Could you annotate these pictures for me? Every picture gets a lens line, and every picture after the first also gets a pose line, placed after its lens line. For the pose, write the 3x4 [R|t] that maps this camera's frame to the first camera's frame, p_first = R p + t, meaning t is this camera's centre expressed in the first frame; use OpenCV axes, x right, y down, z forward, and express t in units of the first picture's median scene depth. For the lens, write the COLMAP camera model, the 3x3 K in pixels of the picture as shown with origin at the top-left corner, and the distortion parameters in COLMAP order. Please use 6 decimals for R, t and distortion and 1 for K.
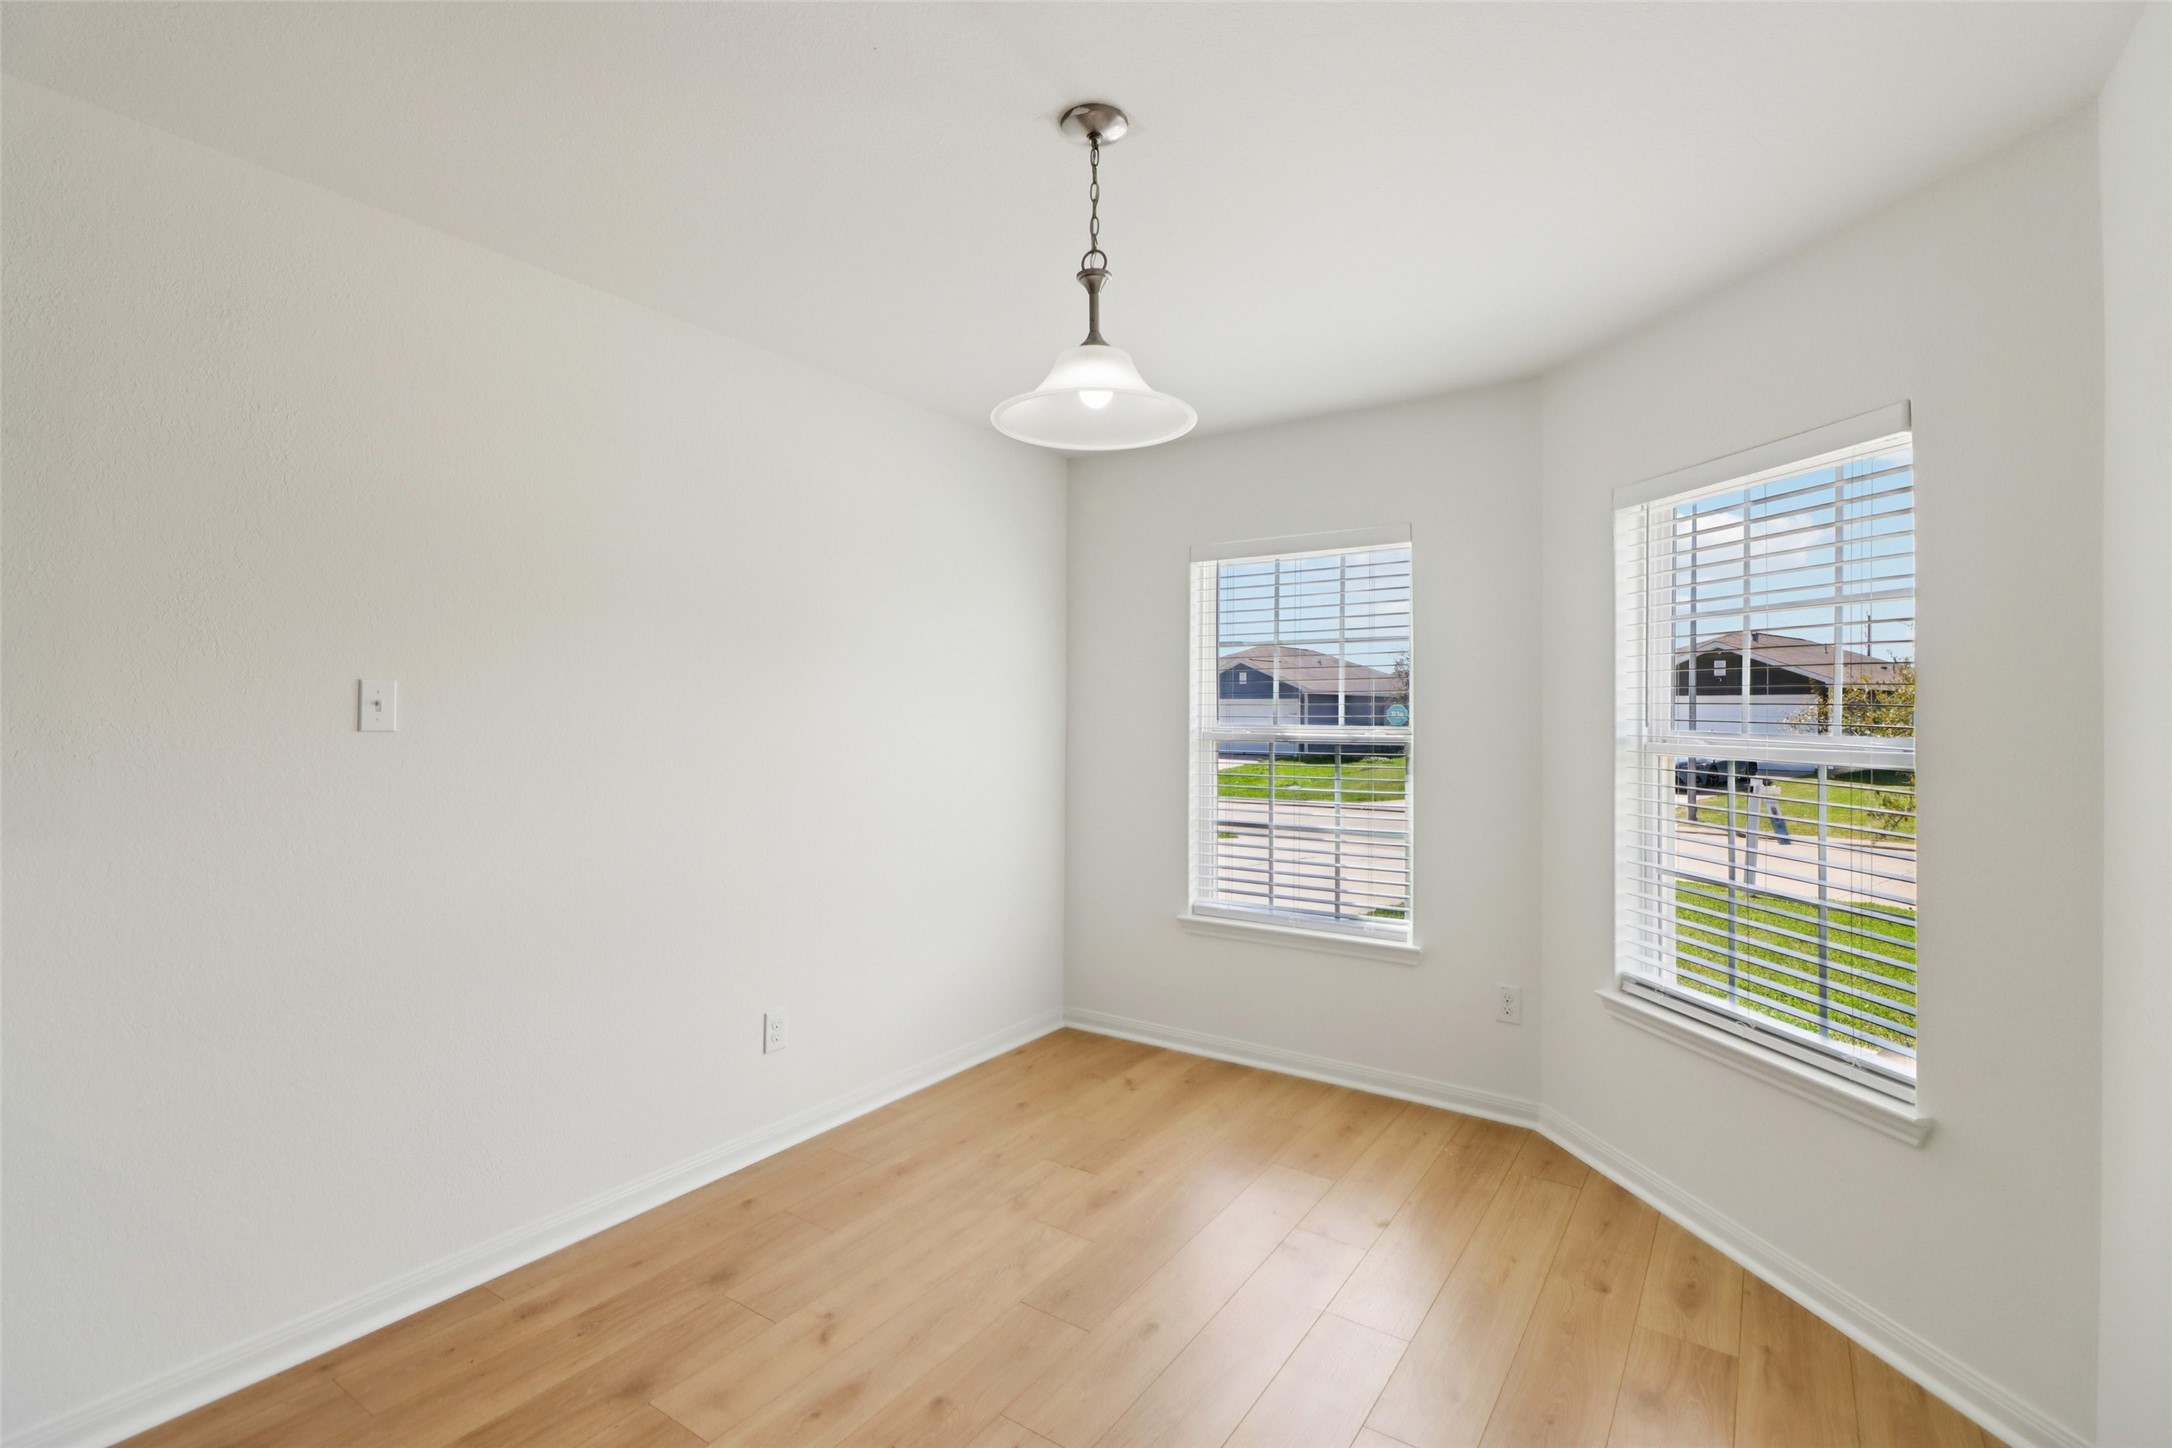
lens RADIAL K [[1013.6, 0, 1095.1], [0, 1013.6, 697.3], [0, 0, 1]] dist [0.007910, -0.000075]
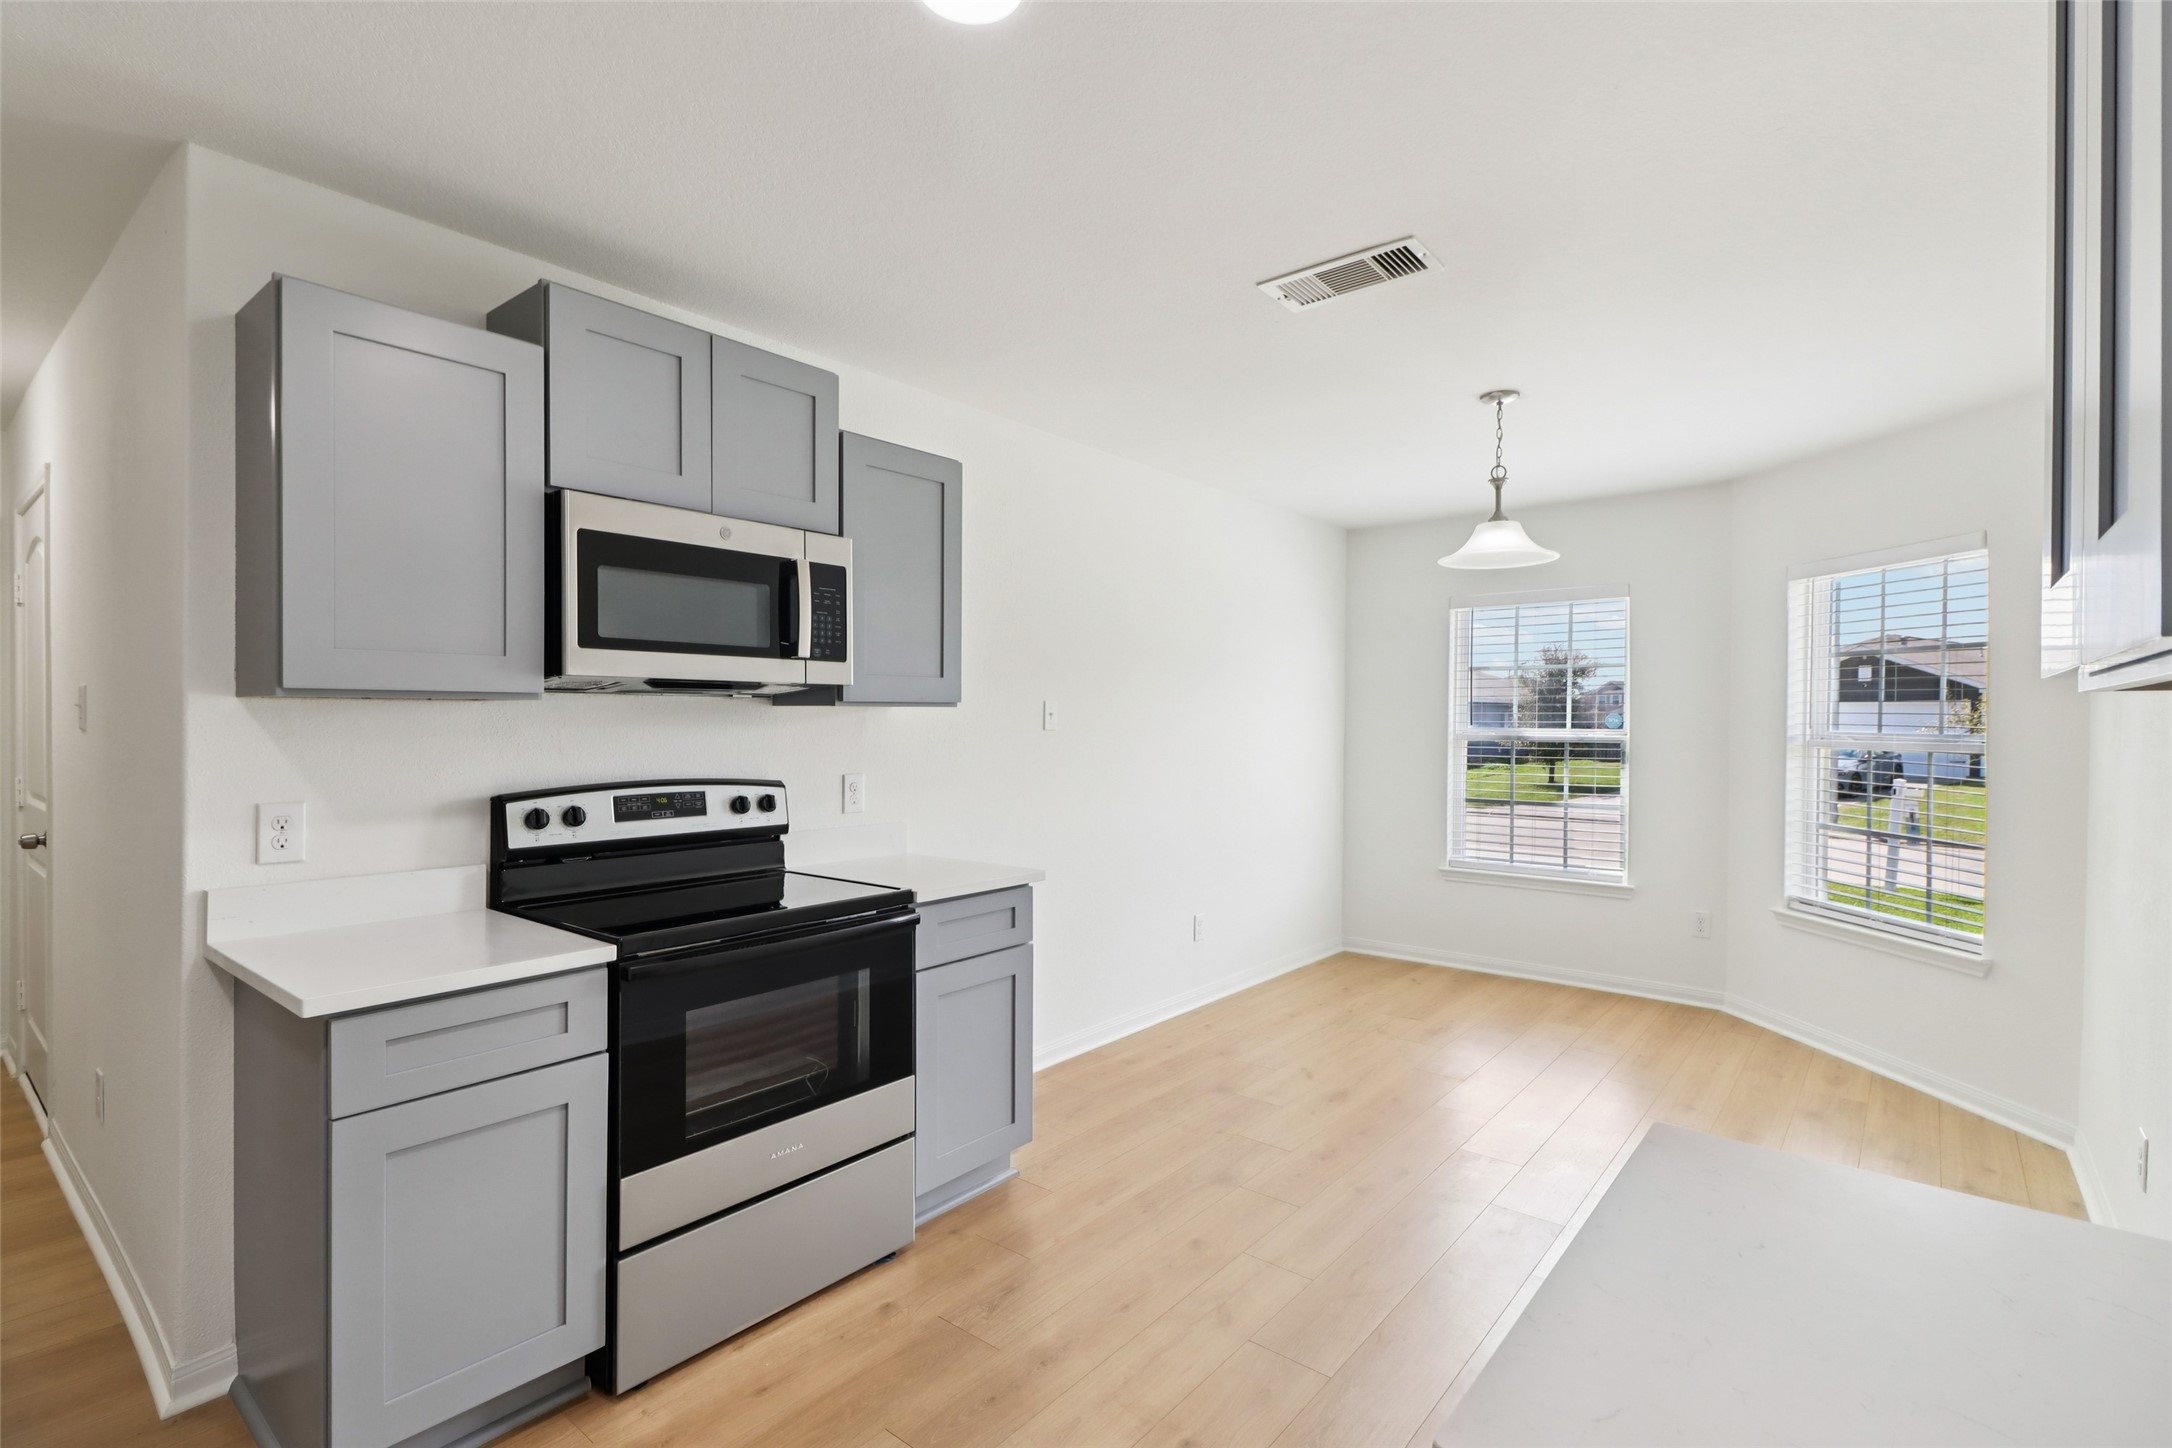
lens RADIAL K [[1019.9, 0, 1086.0], [0, 1019.9, 724.0], [0, 0, 1]] dist [-0.000595, -0.000897]
pose [[0.994893, -0.000405, -0.100935, -0.333227], [0.002449, 0.999794, 0.020134, -0.009527], [0.100906, -0.020278, 0.994689, -0.545815]]
